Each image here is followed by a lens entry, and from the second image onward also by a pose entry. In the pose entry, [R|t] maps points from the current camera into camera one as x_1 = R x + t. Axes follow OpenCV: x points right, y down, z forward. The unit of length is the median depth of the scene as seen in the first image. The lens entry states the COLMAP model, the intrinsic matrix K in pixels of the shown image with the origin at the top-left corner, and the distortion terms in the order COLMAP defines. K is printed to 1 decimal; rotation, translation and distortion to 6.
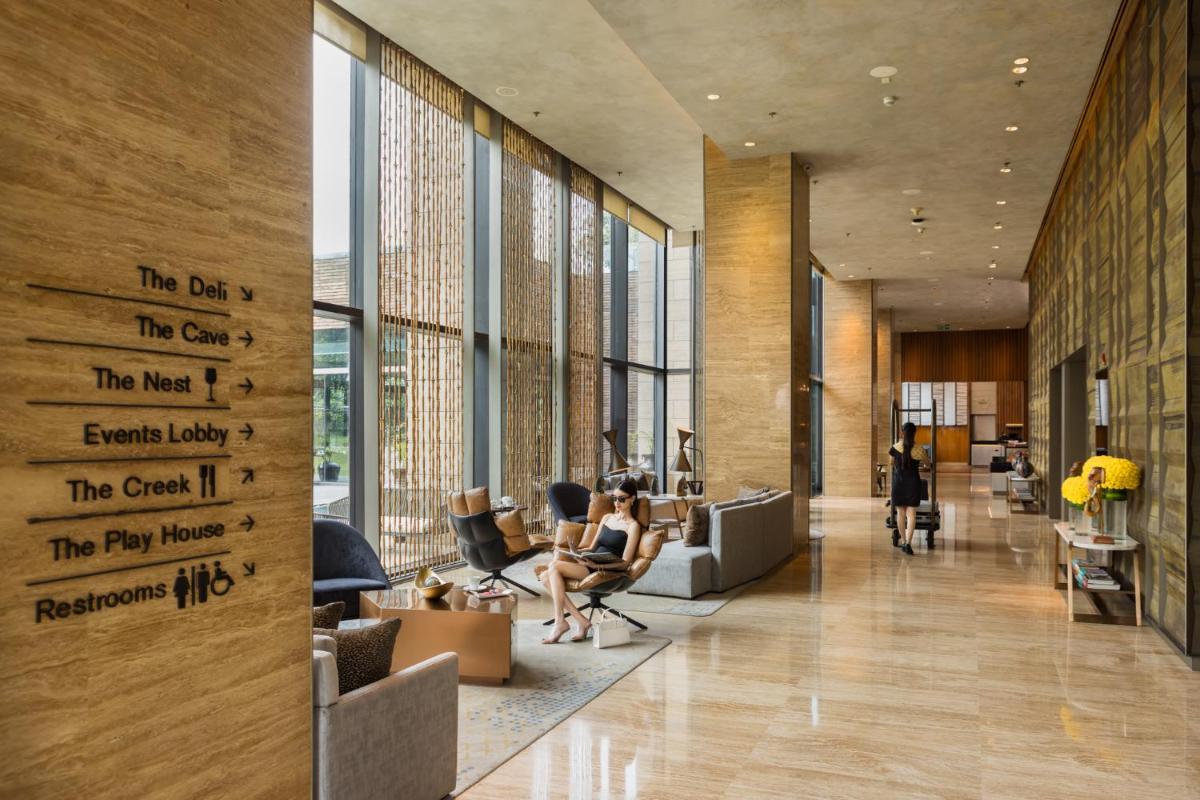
lens RADIAL K [[968.7, 0, 601.9], [0, 968.7, 402.5], [0, 0, 1]] dist [-0.028366, -0.000042]
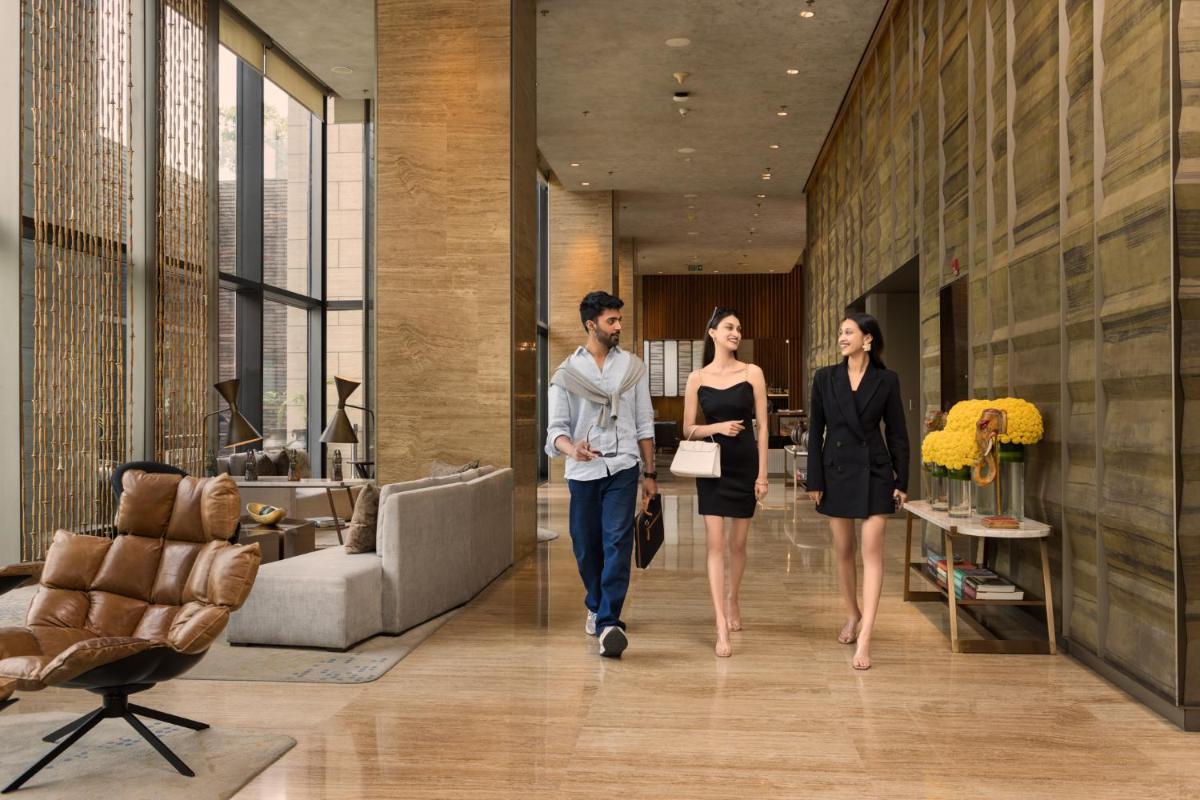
lens RADIAL K [[1158.4, 0, 602.1], [0, 1158.4, 401.2], [0, 0, 1]] dist [0.005553, 0.000000]
pose [[0.960378, -0.003290, 0.278682, 0.034763], [-0.000090, 0.999927, 0.012116, 0.034761], [-0.278701, -0.011661, 0.960307, 0.219472]]
